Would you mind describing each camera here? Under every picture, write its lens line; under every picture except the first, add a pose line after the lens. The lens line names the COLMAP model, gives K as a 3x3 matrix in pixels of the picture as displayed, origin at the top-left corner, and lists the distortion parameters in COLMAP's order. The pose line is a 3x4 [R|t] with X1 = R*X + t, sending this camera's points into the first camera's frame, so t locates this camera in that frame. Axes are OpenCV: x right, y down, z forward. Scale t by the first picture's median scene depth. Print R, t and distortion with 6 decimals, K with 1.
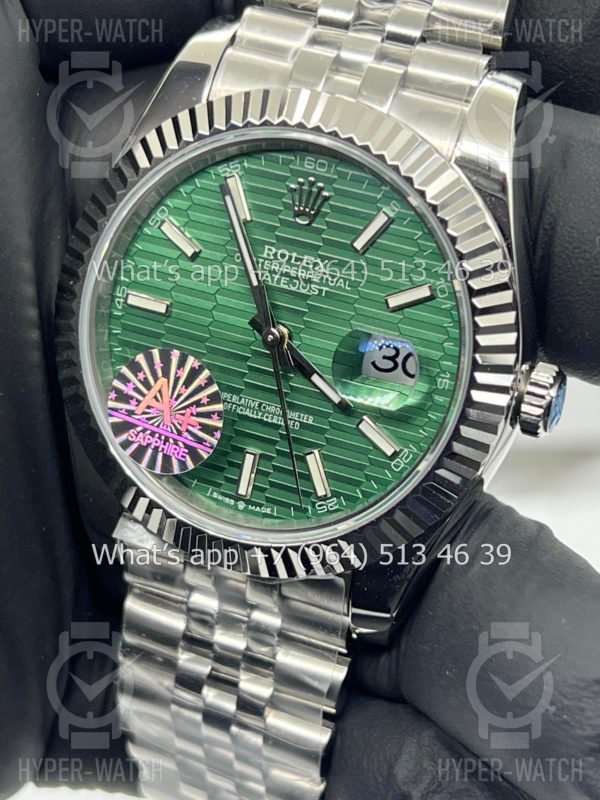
lens RADIAL K [[1905.7, 0, 292.3], [0, 1905.7, 399.0], [0, 0, 1]] dist [0.365913, 0.000000]
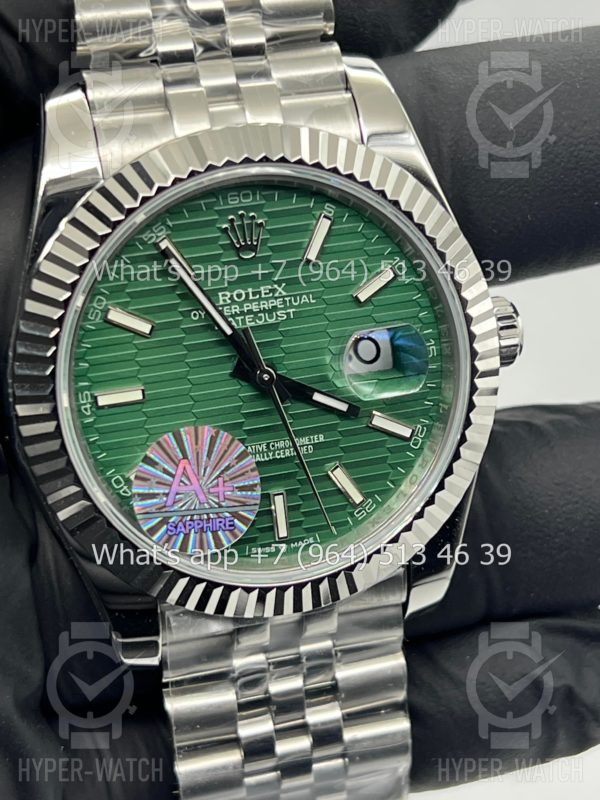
lens RADIAL K [[1905.7, 0, 296.8], [0, 1905.7, 398.7], [0, 0, 1]] dist [0.365913, 0.000000]
pose [[0.780870, -0.386387, 0.490863, -0.483124], [0.378029, 0.917838, 0.121112, -0.133877], [-0.497329, 0.090988, 0.862778, 0.142936]]
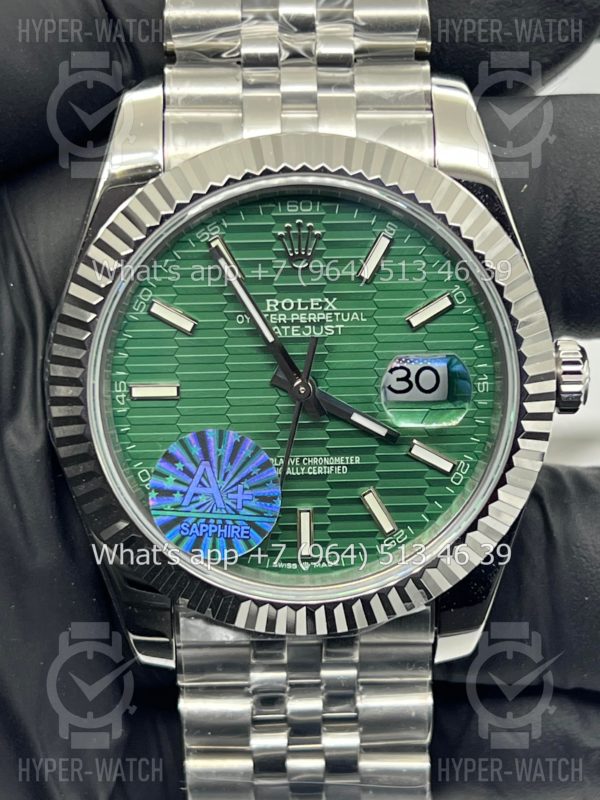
lens RADIAL K [[1905.7, 0, 305.1], [0, 1905.7, 396.0], [0, 0, 1]] dist [0.365913, 0.000000]
pose [[0.906340, -0.267358, 0.327212, -0.325326], [0.271344, 0.961870, 0.034331, -0.061343], [-0.323914, 0.057671, 0.944327, 0.085557]]
